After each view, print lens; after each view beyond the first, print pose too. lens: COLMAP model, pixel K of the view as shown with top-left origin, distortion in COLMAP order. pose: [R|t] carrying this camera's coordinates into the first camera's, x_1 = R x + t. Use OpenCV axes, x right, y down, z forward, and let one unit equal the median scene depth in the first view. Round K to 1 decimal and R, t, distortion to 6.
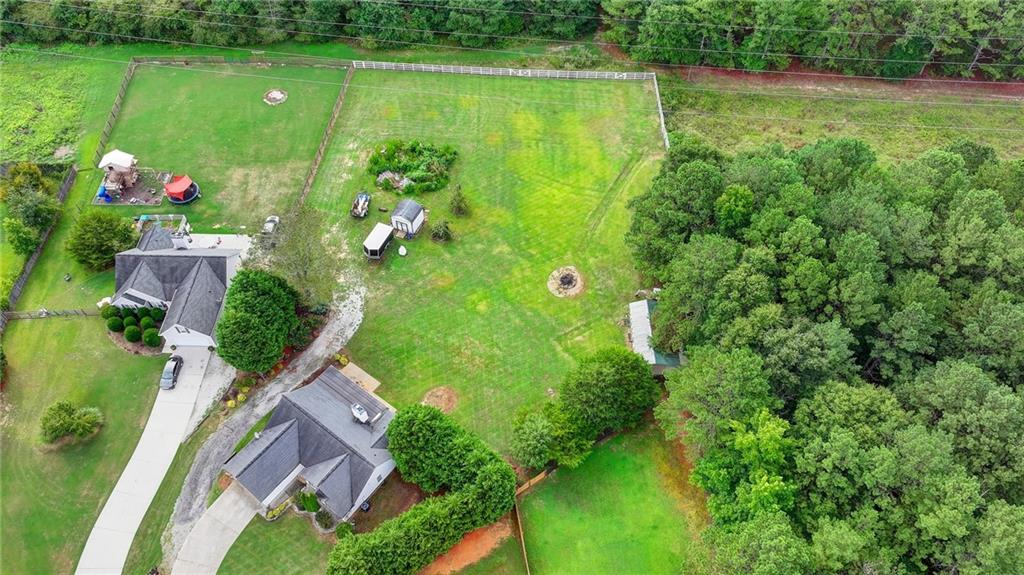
lens RADIAL K [[719.3, 0, 517.2], [0, 719.3, 284.2], [0, 0, 1]] dist [-0.003346, 0.019941]
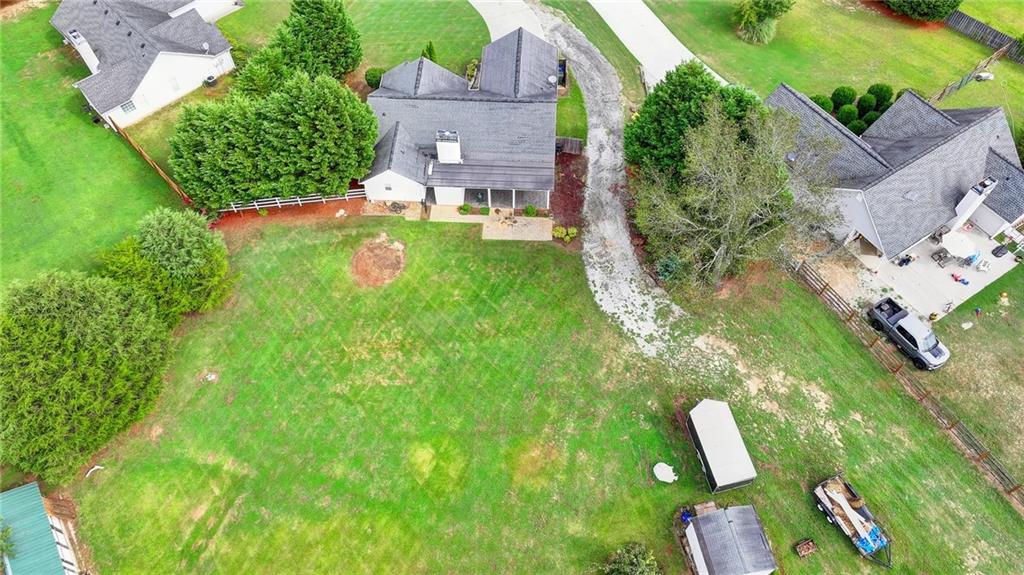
lens RADIAL K [[719.3, 0, 517.2], [0, 719.3, 284.2], [0, 0, 1]] dist [-0.003346, 0.019941]
pose [[-0.825133, 0.469989, -0.313473, -0.005551], [-0.444660, -0.198037, 0.873532, -0.363483], [0.348471, 0.860170, 0.372392, 0.721664]]
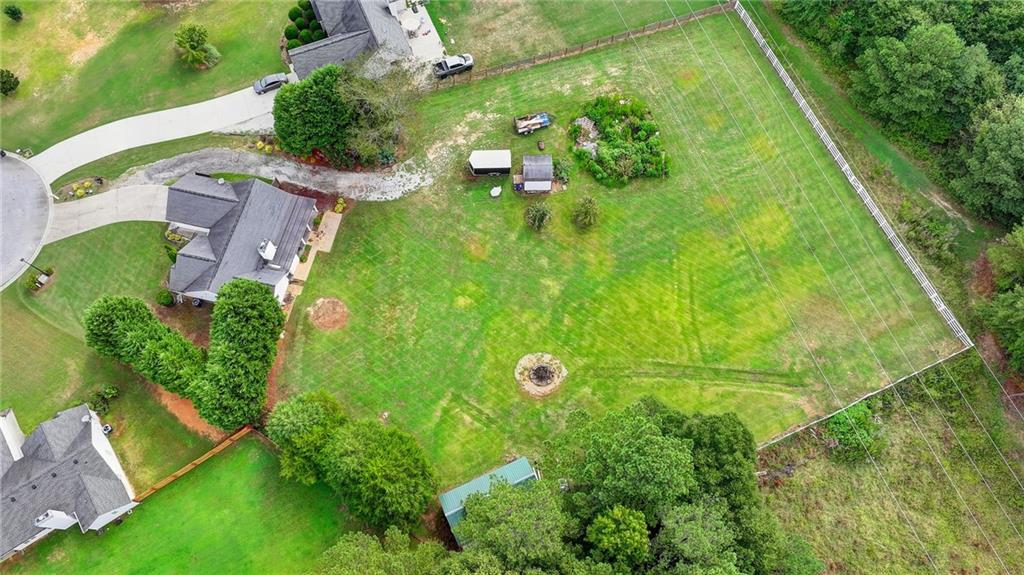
lens RADIAL K [[719.3, 0, 517.2], [0, 719.3, 284.2], [0, 0, 1]] dist [-0.003346, 0.019941]
pose [[0.413800, 0.839689, -0.351698, 0.254964], [-0.721898, 0.538028, 0.435188, -0.388051], [0.554646, 0.073809, 0.828806, 0.304256]]
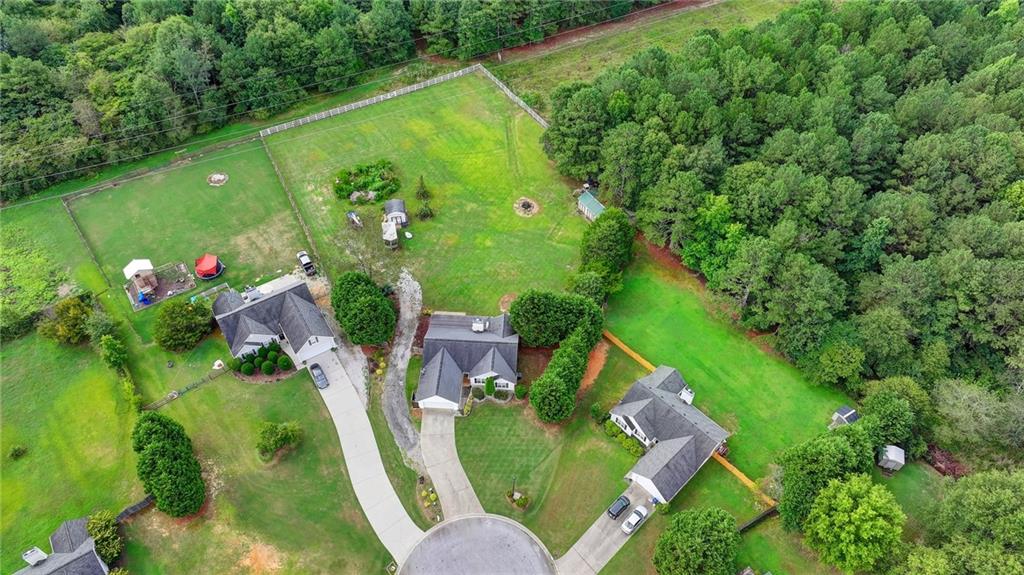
lens RADIAL K [[719.3, 0, 517.2], [0, 719.3, 284.2], [0, 0, 1]] dist [-0.003346, 0.019941]
pose [[0.832298, -0.416375, 0.365940, -0.514871], [0.435188, 0.899701, 0.033903, 0.075813], [-0.343353, 0.131035, 0.930021, -0.268741]]
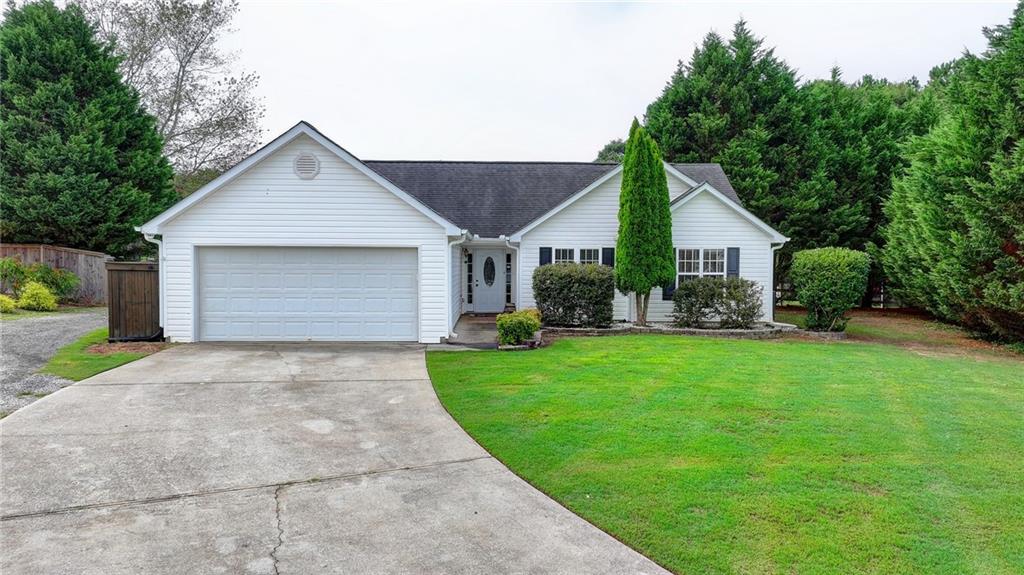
lens RADIAL K [[719.3, 0, 517.2], [0, 719.3, 284.2], [0, 0, 1]] dist [-0.003346, 0.019941]
pose [[0.776953, -0.013793, 0.629408, -0.354727], [0.492737, 0.635611, -0.594314, 0.329353], [-0.391861, 0.771887, 0.500636, 0.699133]]
